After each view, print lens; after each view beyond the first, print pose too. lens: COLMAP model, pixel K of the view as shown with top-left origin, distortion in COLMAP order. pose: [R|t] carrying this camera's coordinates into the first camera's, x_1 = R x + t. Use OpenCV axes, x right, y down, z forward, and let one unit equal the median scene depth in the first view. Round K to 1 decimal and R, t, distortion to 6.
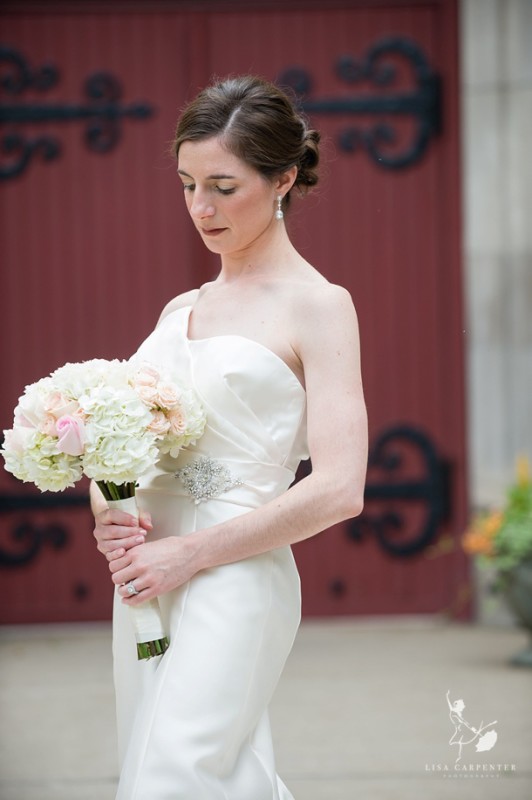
lens RADIAL K [[3220.8, 0, 264.7], [0, 3220.8, 397.0], [0, 0, 1]] dist [0.845082, 0.000000]
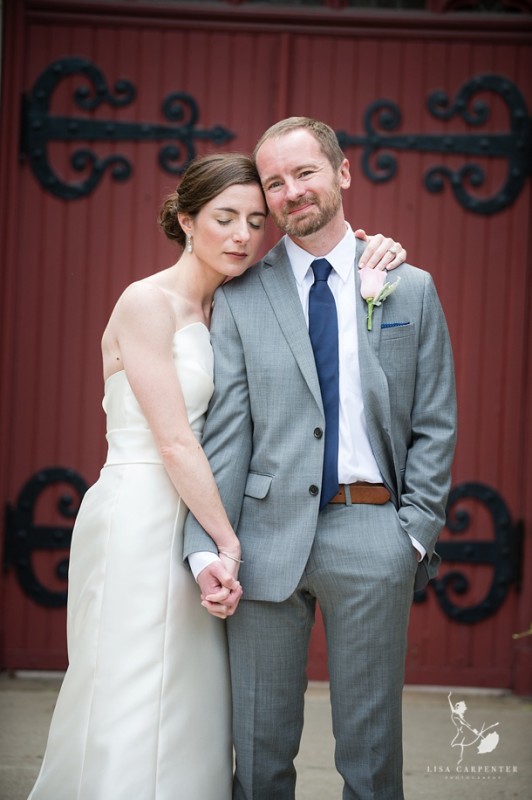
lens RADIAL K [[2988.0, 0, 296.4], [0, 2988.0, 409.1], [0, 0, 1]] dist [0.213601, 0.000000]
pose [[0.997967, 0.063726, 0.001186, -0.179397], [-0.063727, 0.997967, 0.000691, -0.156014], [-0.001139, -0.000765, 0.999999, 1.942295]]
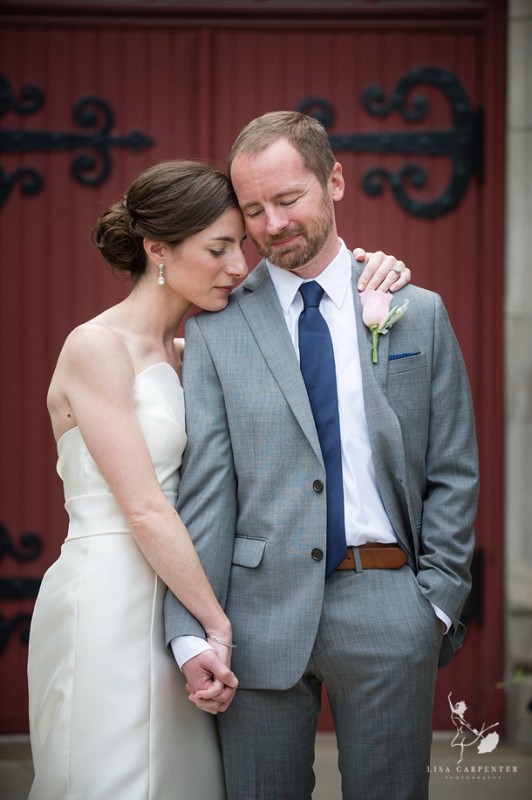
lens RADIAL K [[2703.0, 0, 284.1], [0, 2703.0, 381.4], [0, 0, 1]] dist [0.221636, 0.000000]
pose [[0.997797, 0.024356, 0.061710, -0.654071], [-0.024100, 0.999698, -0.004886, -0.329225], [-0.061811, 0.003388, 0.998082, 4.254761]]
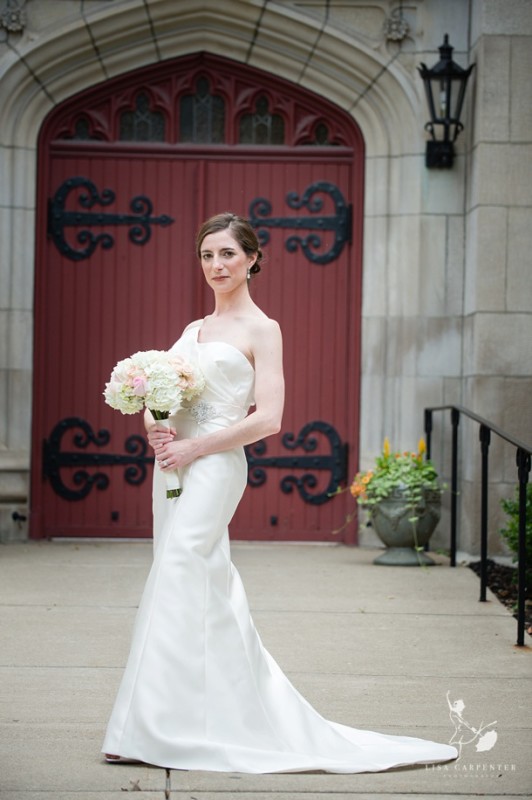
lens RADIAL K [[2022.8, 0, 261.9], [0, 2022.8, 406.3], [0, 0, 1]] dist [-0.051288, 0.000000]
pose [[0.998992, 0.042622, 0.014101, 0.000096], [-0.042655, 0.999088, 0.002000, 0.005849], [-0.014003, -0.002600, 0.999899, -0.089800]]
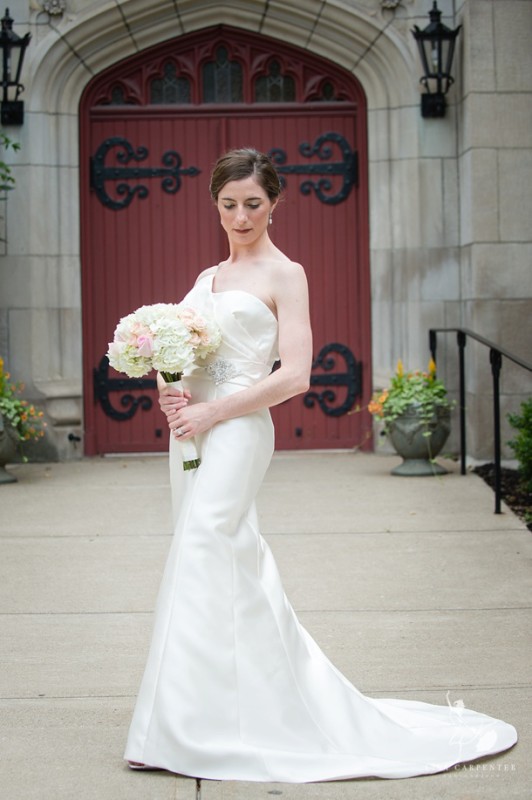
lens RADIAL K [[1777.2, 0, 262.3], [0, 1777.2, 446.7], [0, 0, 1]] dist [-0.370228, 0.000000]
pose [[0.999984, 0.005294, 0.001988, 0.000822], [-0.005416, 0.997730, 0.067121, 0.000420], [-0.001628, -0.067130, 0.997743, 0.005790]]
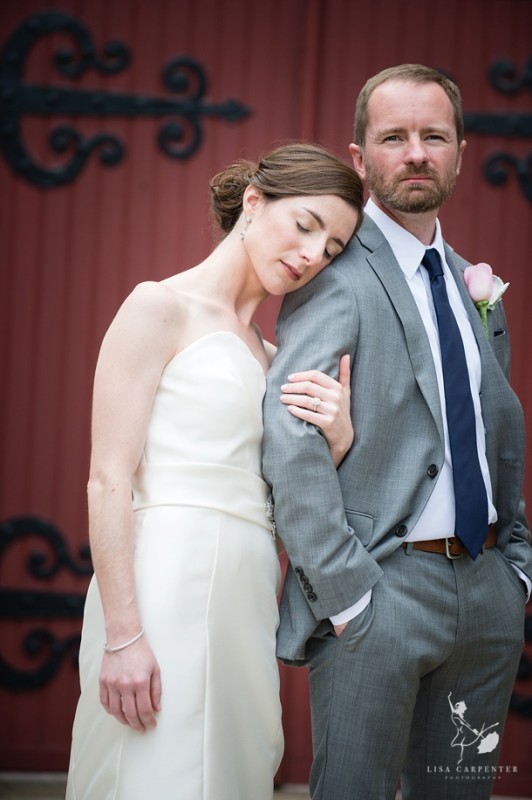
lens RADIAL K [[3448.2, 0, 260.1], [0, 3448.2, 402.5], [0, 0, 1]] dist [0.880285, 0.000000]
pose [[0.996970, 0.076606, 0.013493, -0.580024], [-0.076373, 0.996935, -0.016984, -0.082394], [-0.014753, 0.015902, 0.999765, 2.725471]]
